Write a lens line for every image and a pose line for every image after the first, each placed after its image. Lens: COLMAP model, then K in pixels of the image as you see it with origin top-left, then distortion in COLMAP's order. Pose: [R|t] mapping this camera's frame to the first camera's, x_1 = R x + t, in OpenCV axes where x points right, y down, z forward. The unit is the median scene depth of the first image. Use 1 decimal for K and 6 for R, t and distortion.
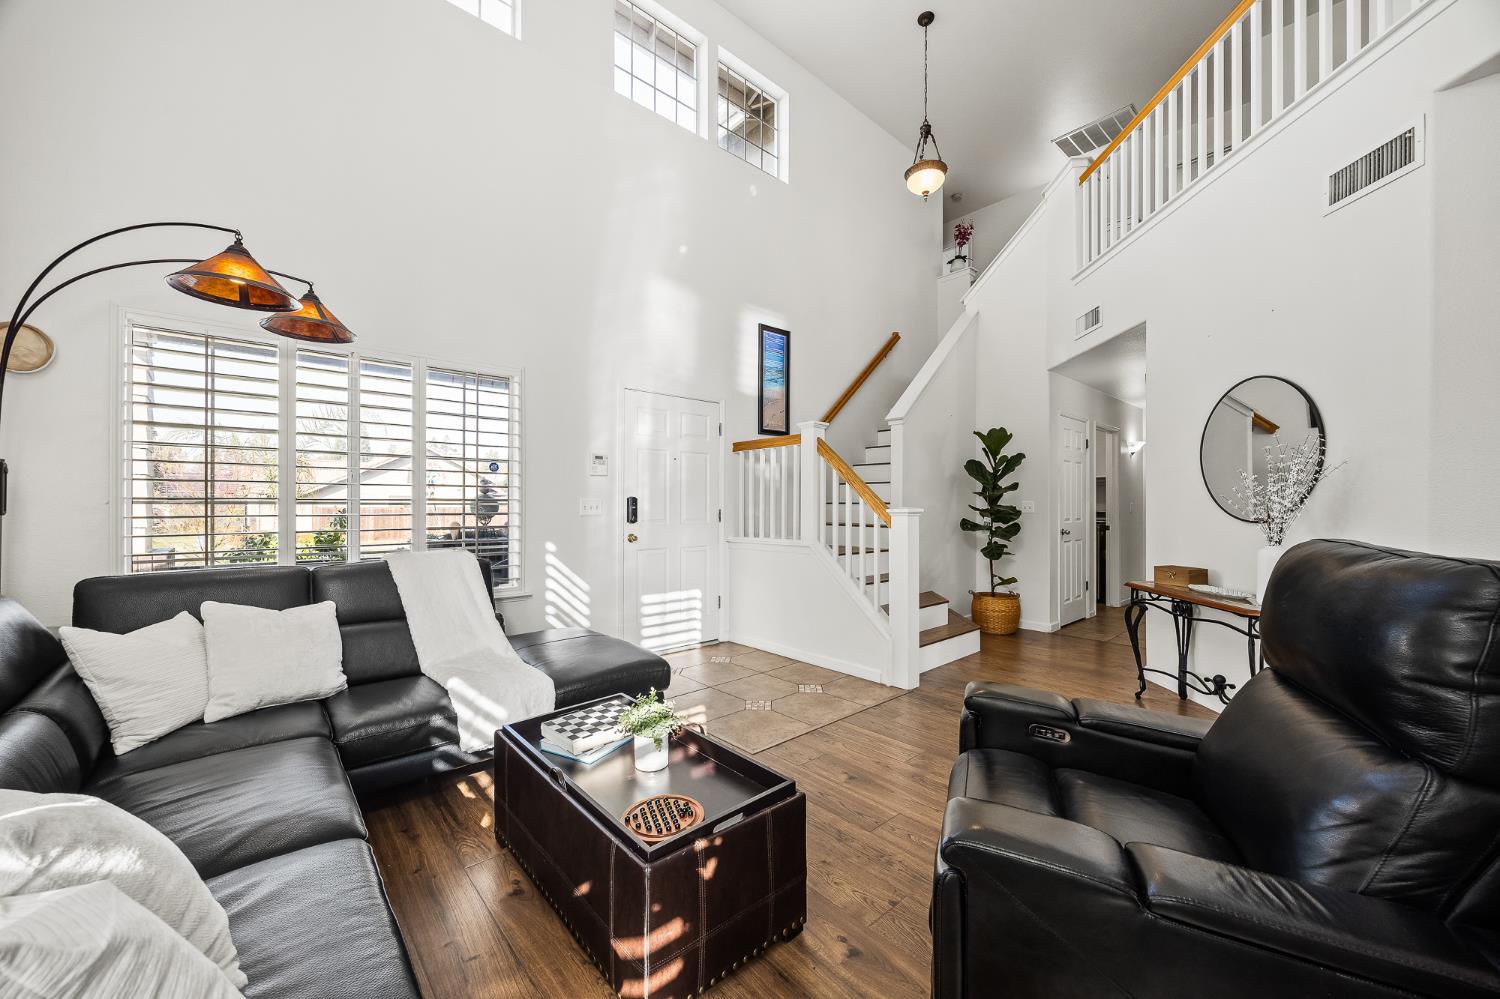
lens RADIAL K [[572.0, 0, 755.2], [0, 572.0, 505.8], [0, 0, 1]] dist [-0.000580, -0.000059]
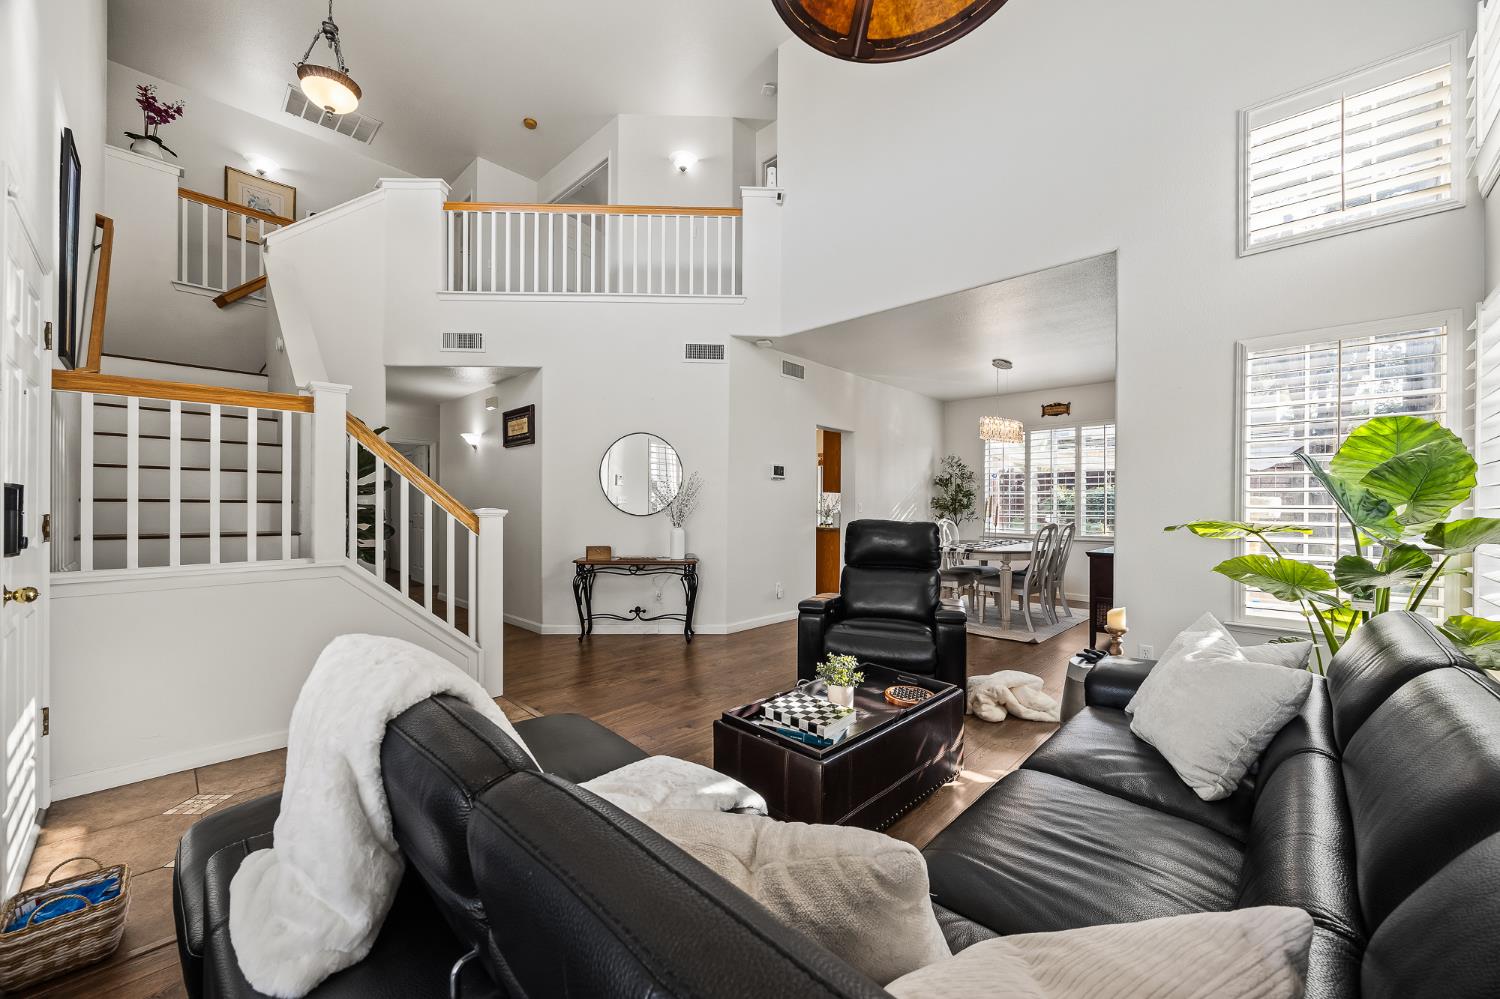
lens RADIAL K [[572.0, 0, 754.8], [0, 572.0, 501.5], [0, 0, 1]] dist [-0.000580, -0.000059]
pose [[-0.078206, 0.001423, 0.996936, -0.727069], [-0.007193, 0.999972, -0.001992, -0.009221], [-0.996911, -0.007326, -0.078193, 0.637775]]
